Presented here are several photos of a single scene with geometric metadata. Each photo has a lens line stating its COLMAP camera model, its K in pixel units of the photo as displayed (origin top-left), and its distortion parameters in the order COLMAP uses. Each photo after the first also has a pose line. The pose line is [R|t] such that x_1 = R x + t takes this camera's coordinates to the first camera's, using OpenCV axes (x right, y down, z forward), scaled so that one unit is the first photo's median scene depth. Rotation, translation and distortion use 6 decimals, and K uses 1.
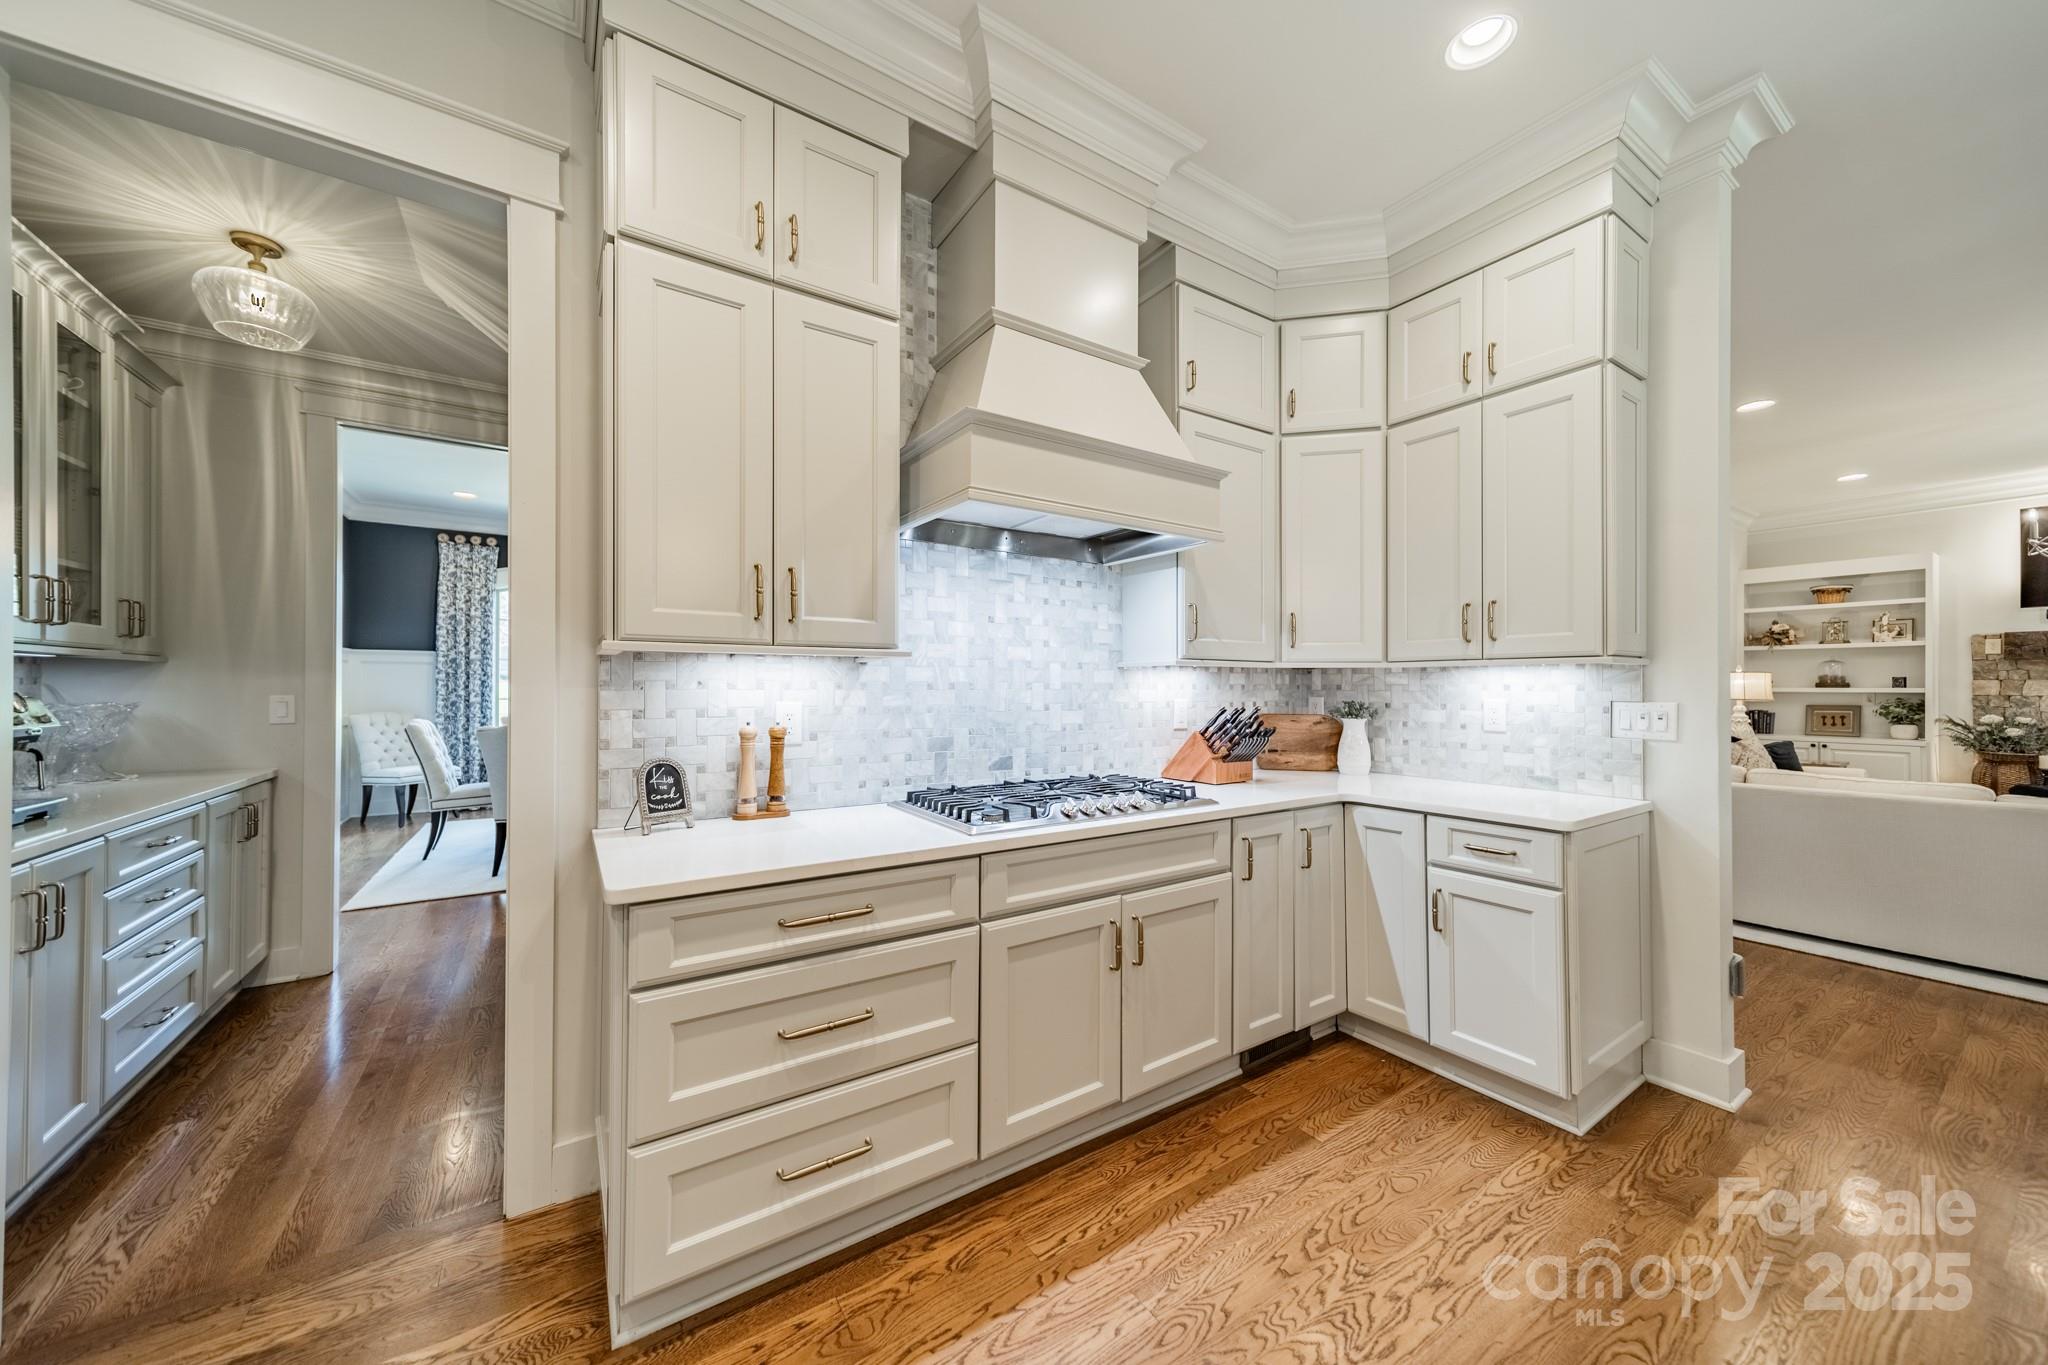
lens RADIAL K [[717.3, 0, 1027.0], [0, 717.3, 682.7], [0, 0, 1]] dist [0.008483, -0.000305]
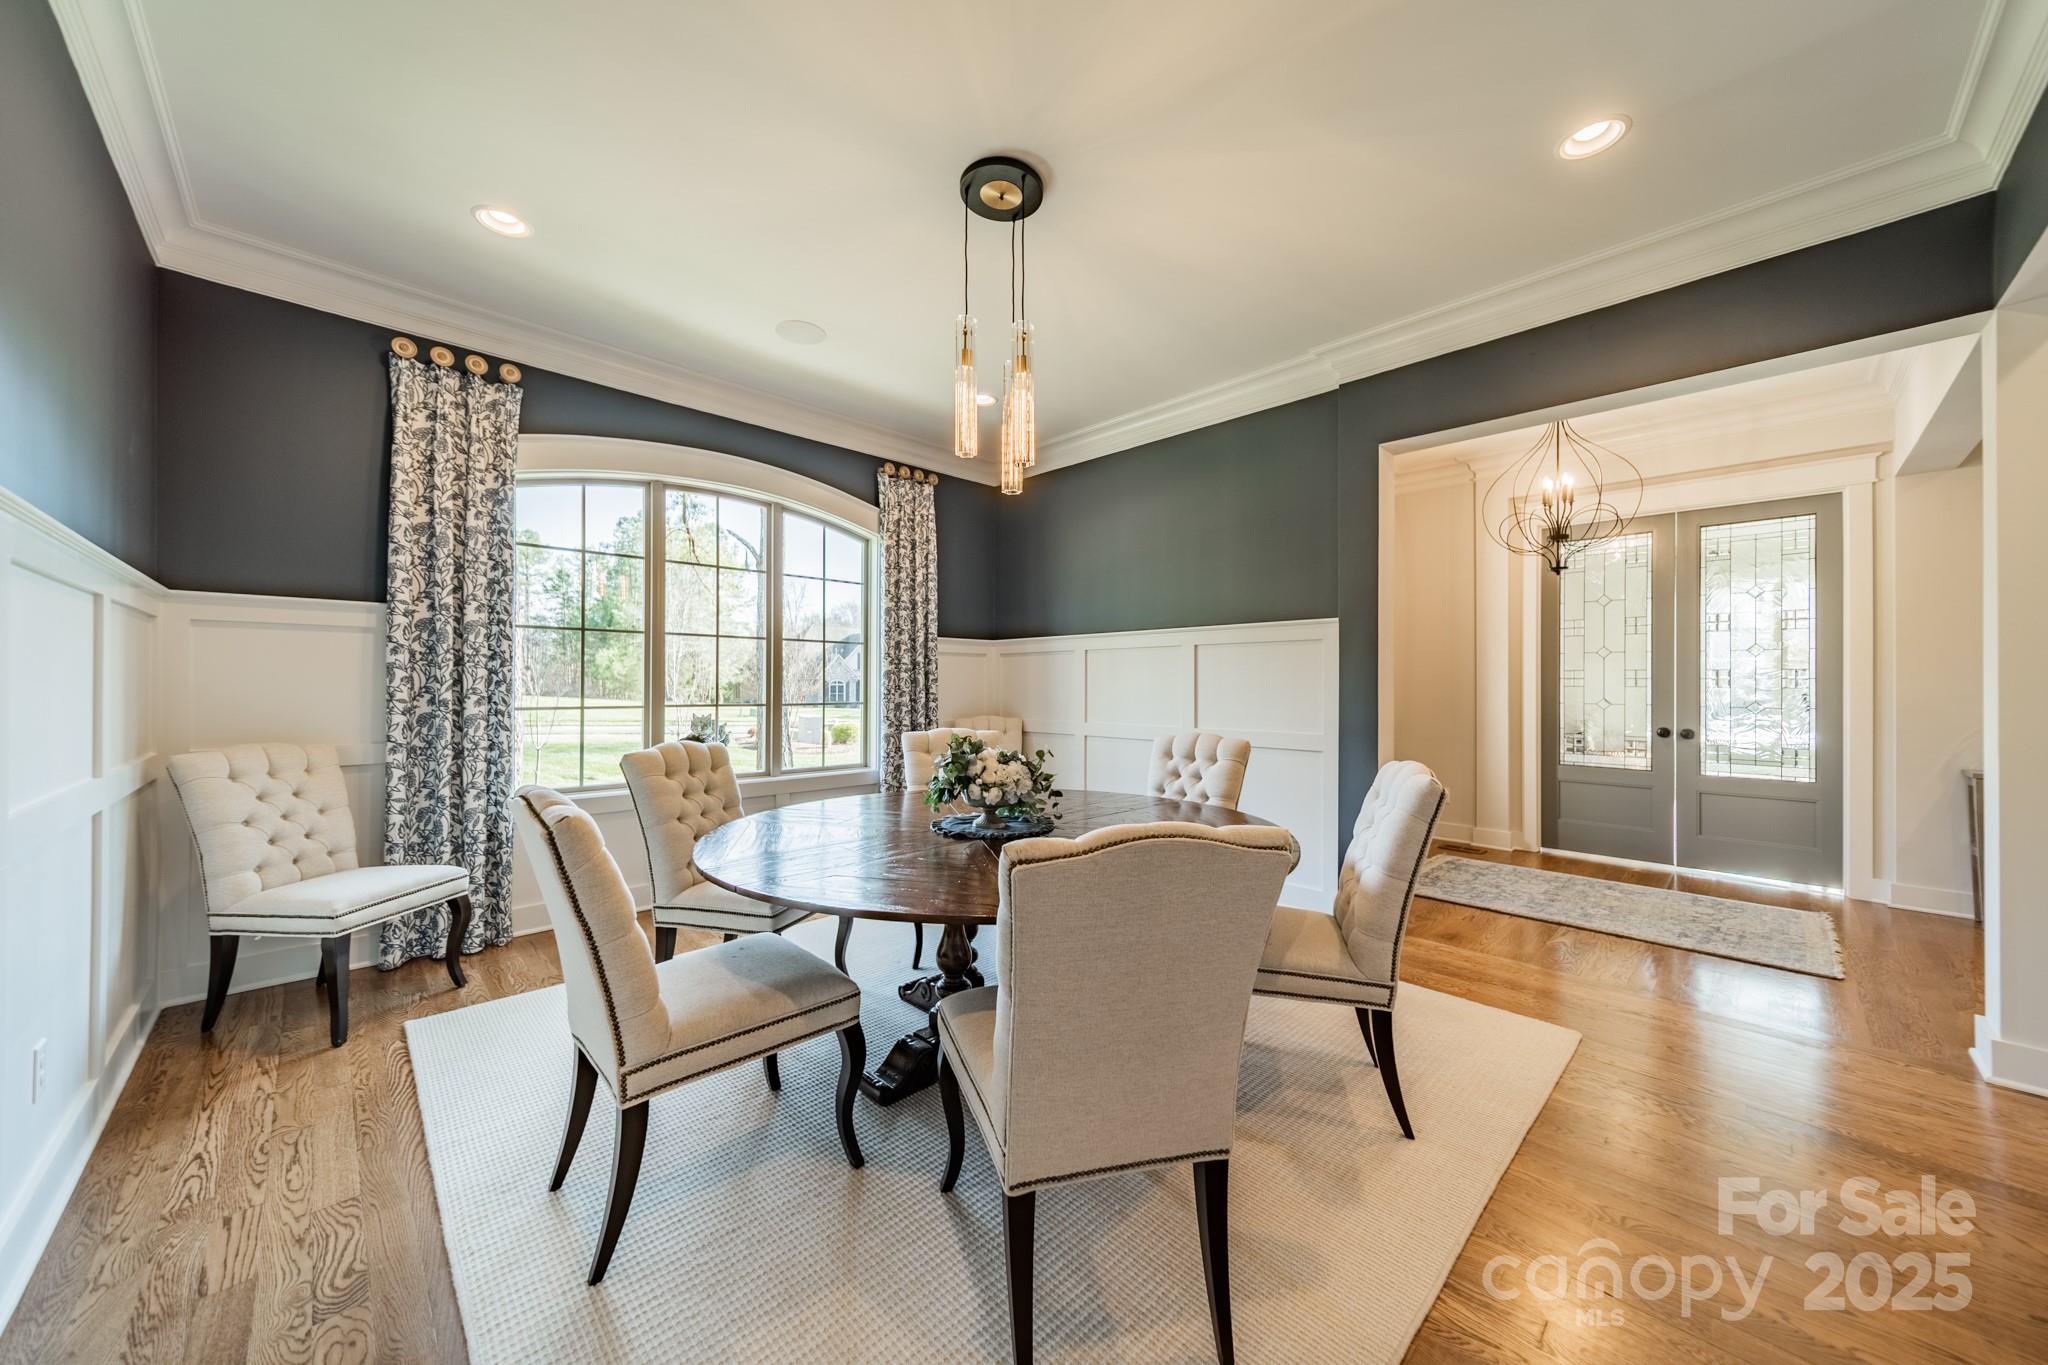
lens RADIAL K [[717.3, 0, 1029.3], [0, 717.3, 680.6], [0, 0, 1]] dist [0.008483, -0.000305]
pose [[0.982248, 0.004701, 0.187529, -1.292738], [-0.004355, 0.999988, -0.002258, 0.009432], [-0.187537, 0.001402, 0.982256, 1.232567]]
